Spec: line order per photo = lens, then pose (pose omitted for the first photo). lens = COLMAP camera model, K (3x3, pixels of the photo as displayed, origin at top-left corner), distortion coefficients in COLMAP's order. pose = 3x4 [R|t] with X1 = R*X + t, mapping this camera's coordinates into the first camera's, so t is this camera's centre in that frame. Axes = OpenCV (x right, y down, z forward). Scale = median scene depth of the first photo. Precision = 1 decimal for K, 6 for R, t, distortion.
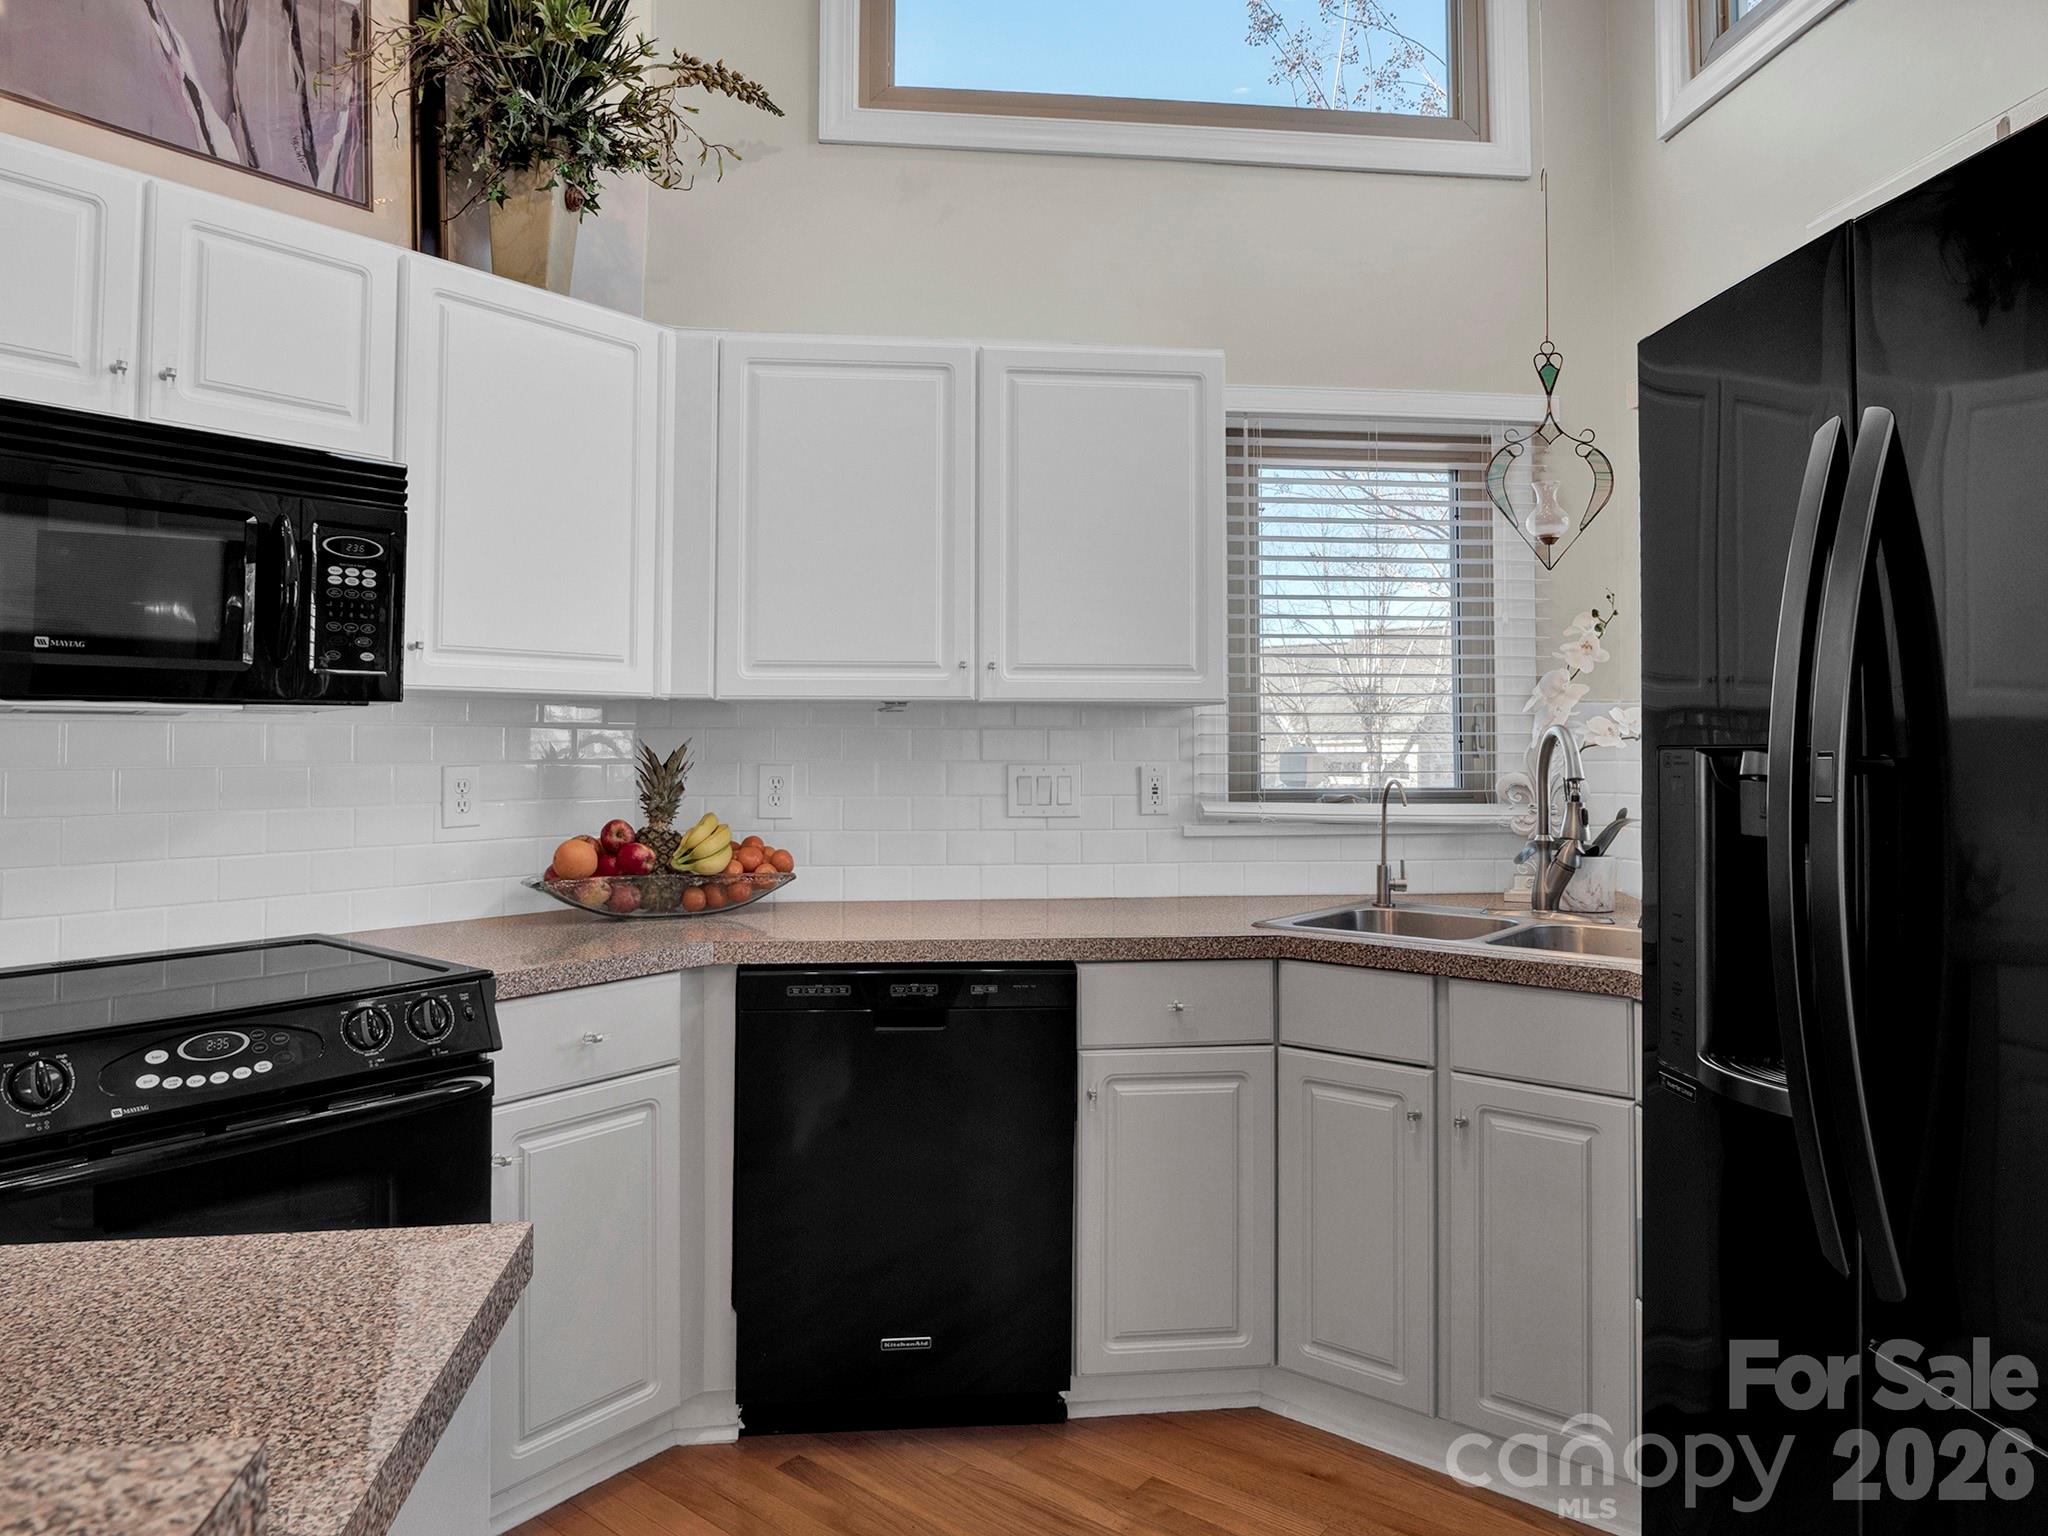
lens RADIAL K [[1292.4, 0, 1017.9], [0, 1292.4, 700.2], [0, 0, 1]] dist [-0.021474, 0.001085]
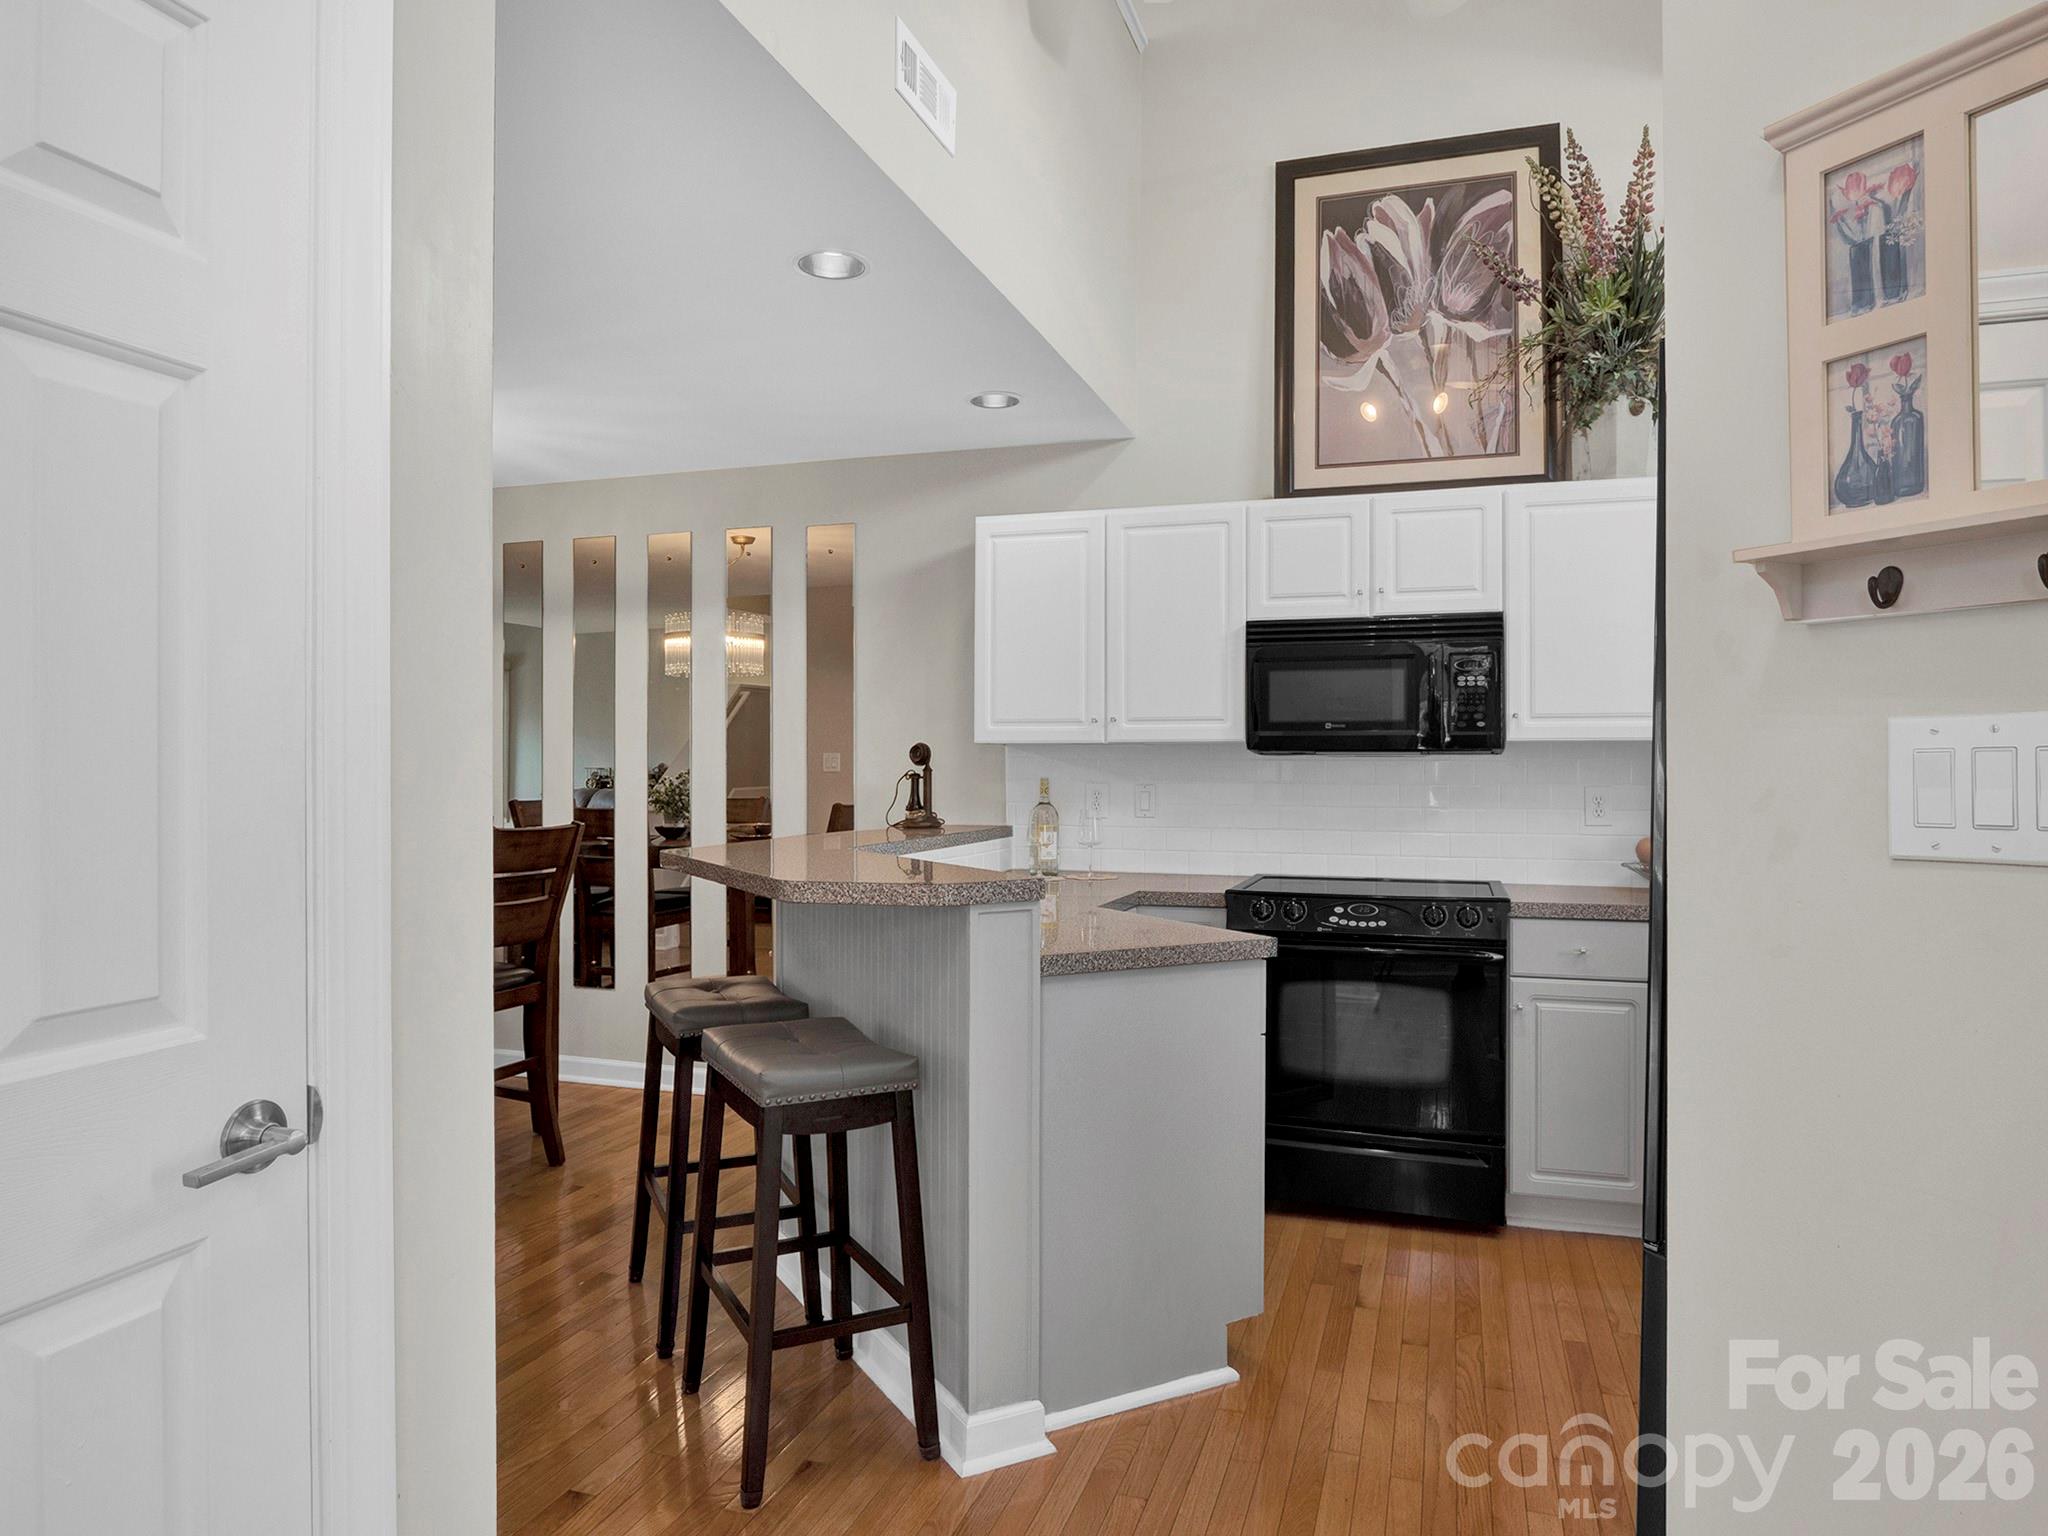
lens RADIAL K [[1281.1, 0, 1024.0], [0, 1281.1, 768.0], [0, 0, 1]] dist [-0.018015, 0.001778]
pose [[0.354595, 0.000325, -0.935020, 0.811622], [0.027403, 0.999567, 0.010740, -0.007630], [0.934618, -0.029431, 0.354432, -0.206384]]
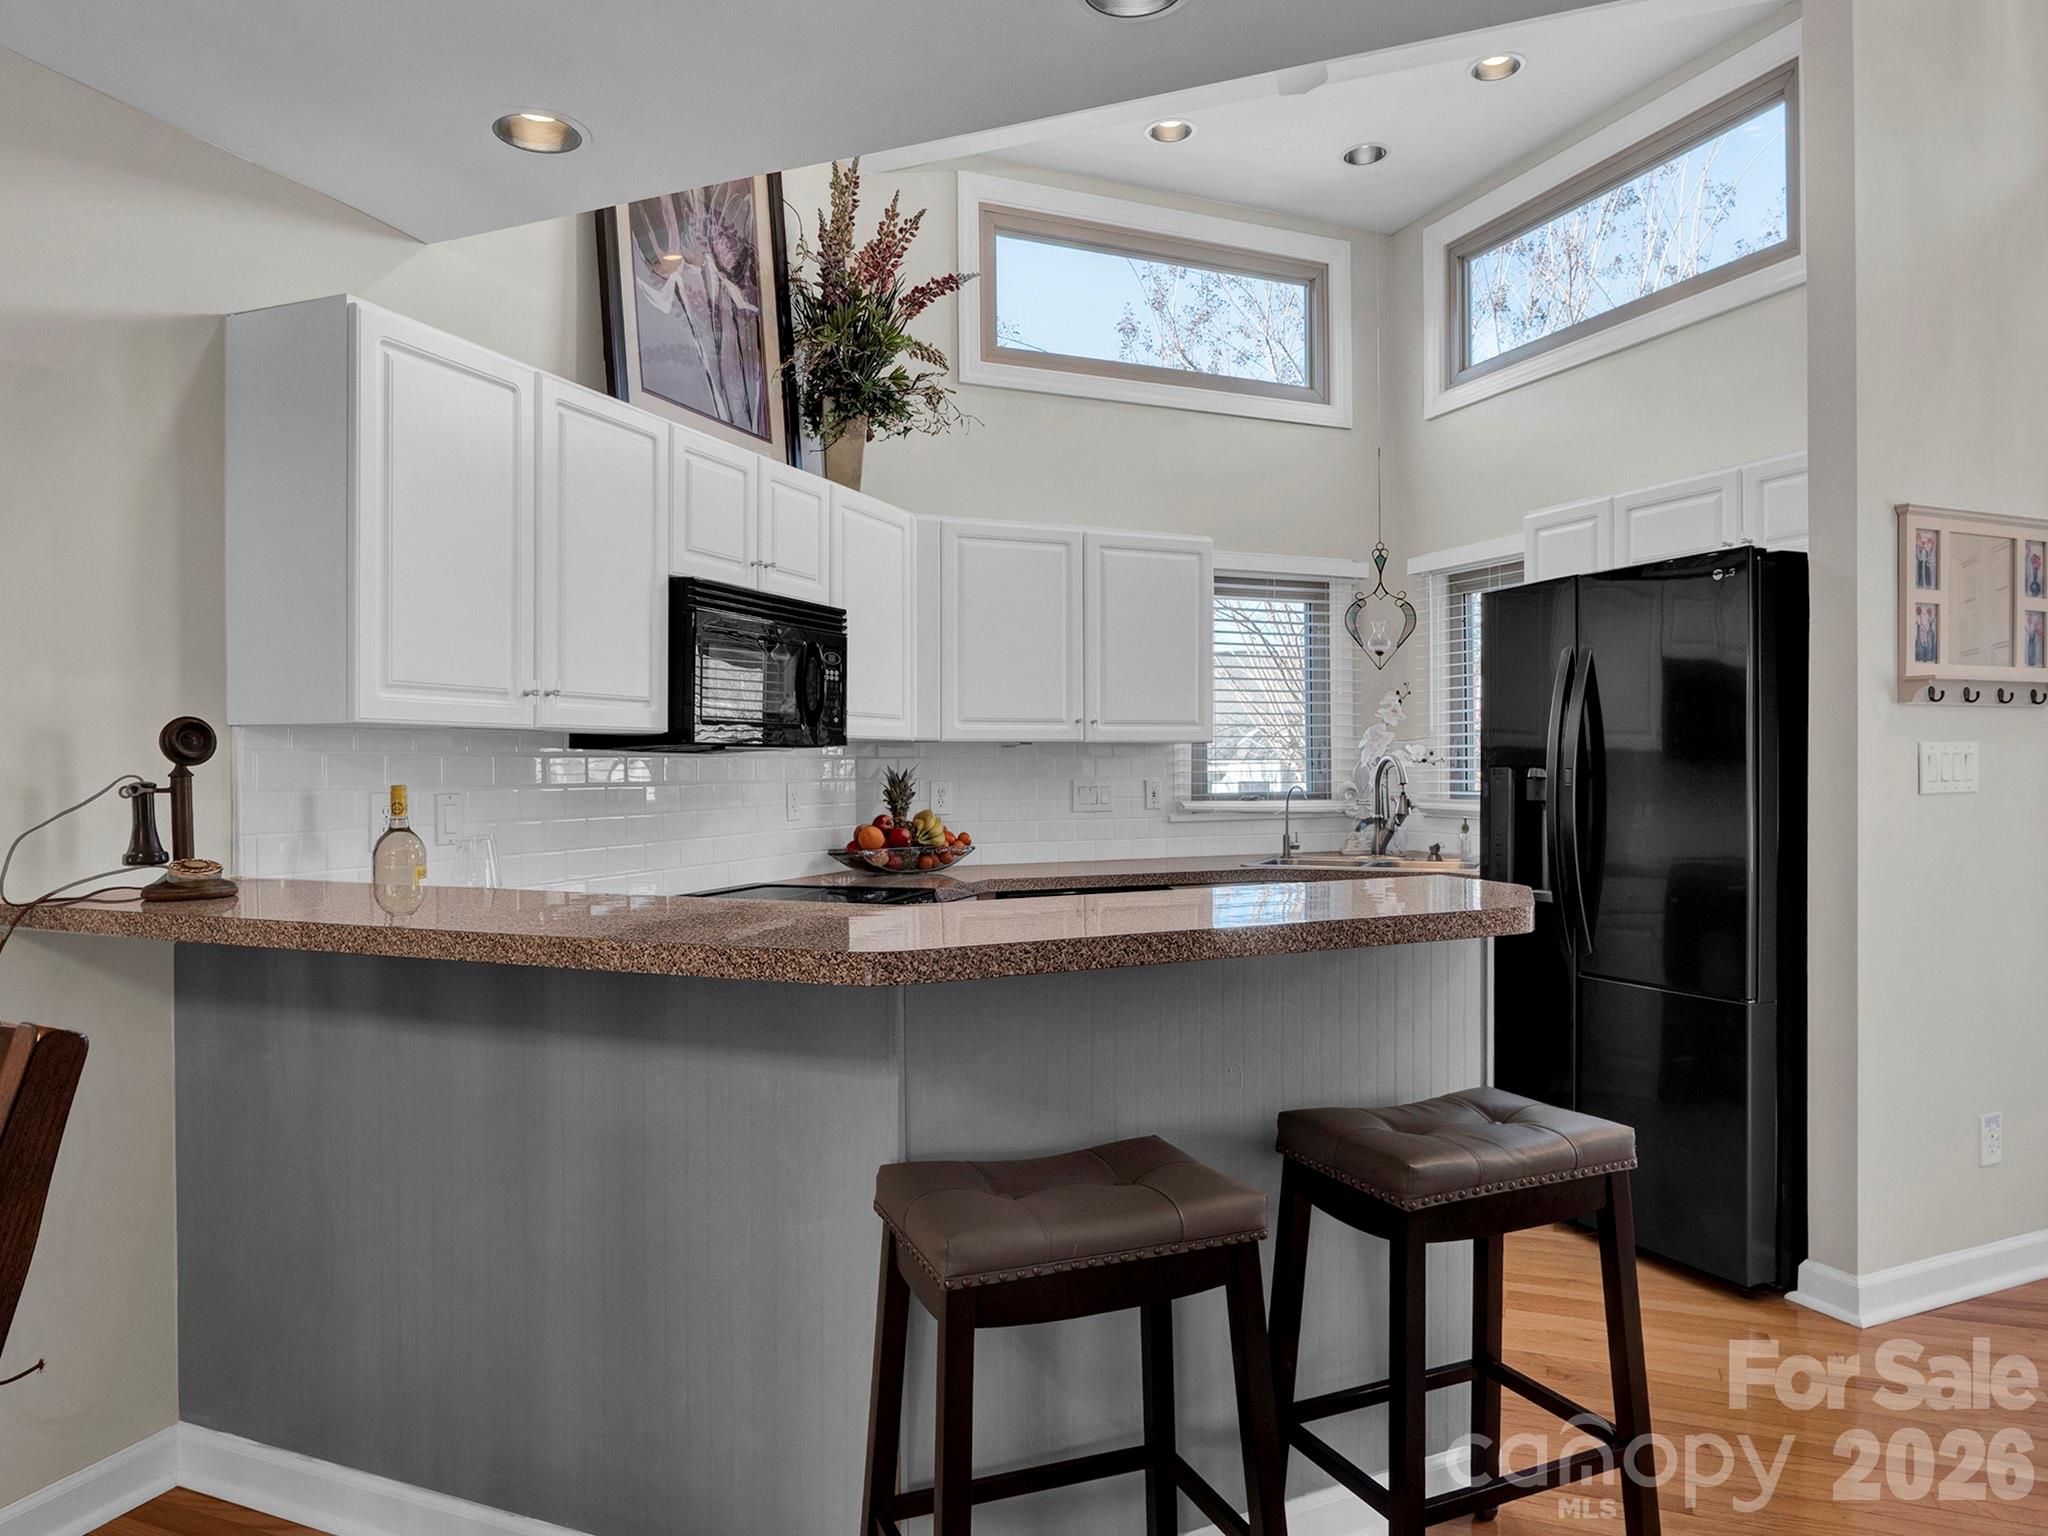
lens RADIAL K [[1305.0, 0, 1024.0], [0, 1305.0, 768.0], [0, 0, 1]] dist [-0.027879, 0.007130]
pose [[0.956100, -0.006060, 0.292977, -0.671905], [-0.004270, 0.999392, 0.034608, -0.026253], [-0.293009, -0.034339, 0.955493, -0.680450]]
